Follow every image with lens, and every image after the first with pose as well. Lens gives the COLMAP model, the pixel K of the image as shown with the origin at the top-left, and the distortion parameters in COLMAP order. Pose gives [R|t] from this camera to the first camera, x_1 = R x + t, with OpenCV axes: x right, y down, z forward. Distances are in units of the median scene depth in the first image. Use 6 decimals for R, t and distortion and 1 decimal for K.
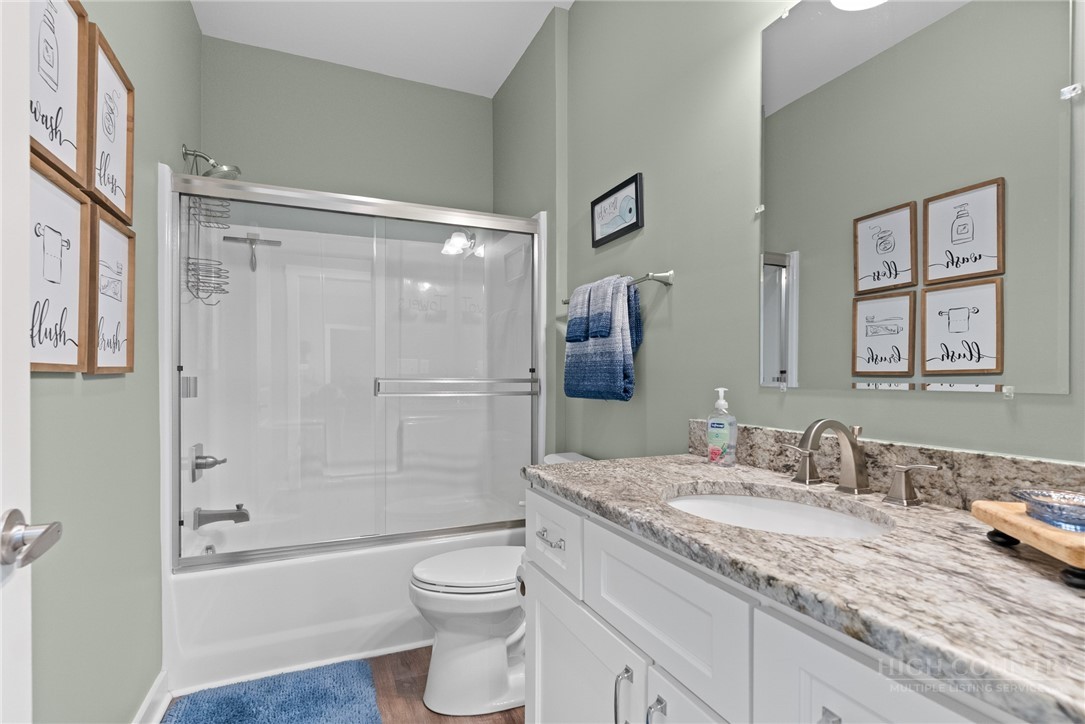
lens RADIAL K [[520.8, 0, 540.9], [0, 520.8, 382.2], [0, 0, 1]] dist [0.001534, -0.000178]
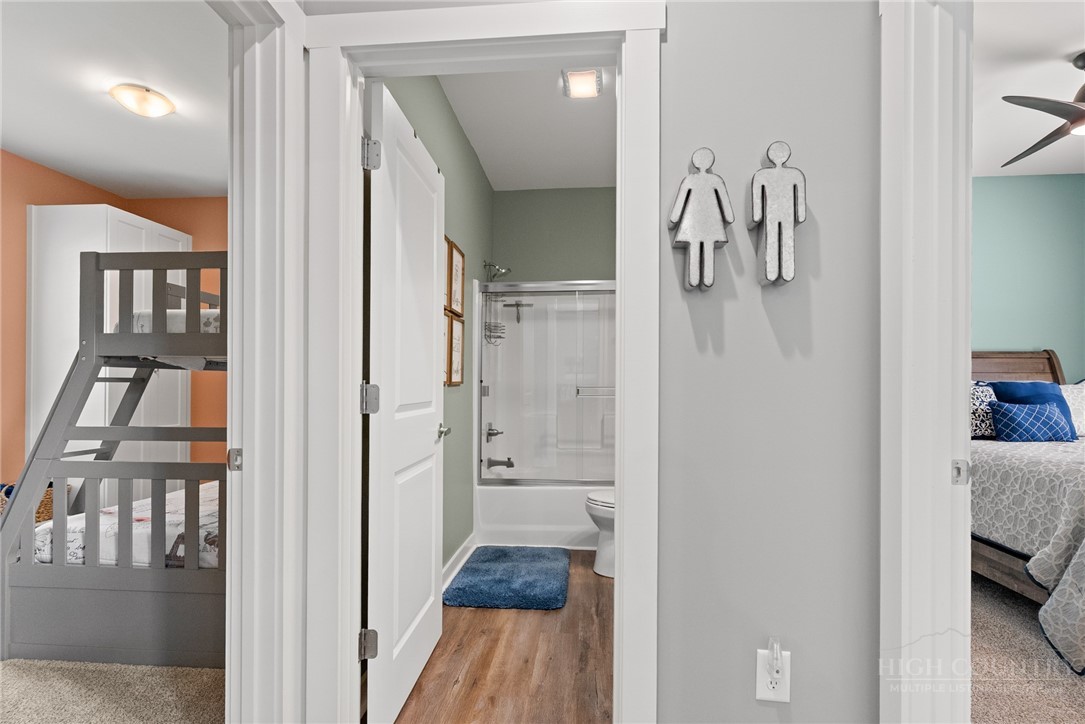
lens RADIAL K [[520.8, 0, 540.9], [0, 520.8, 382.2], [0, 0, 1]] dist [0.001534, -0.000178]
pose [[0.877725, -0.001575, -0.479161, 0.446066], [-0.005273, 0.999902, -0.012946, 0.000928], [0.479135, 0.013890, 0.877631, -0.616979]]
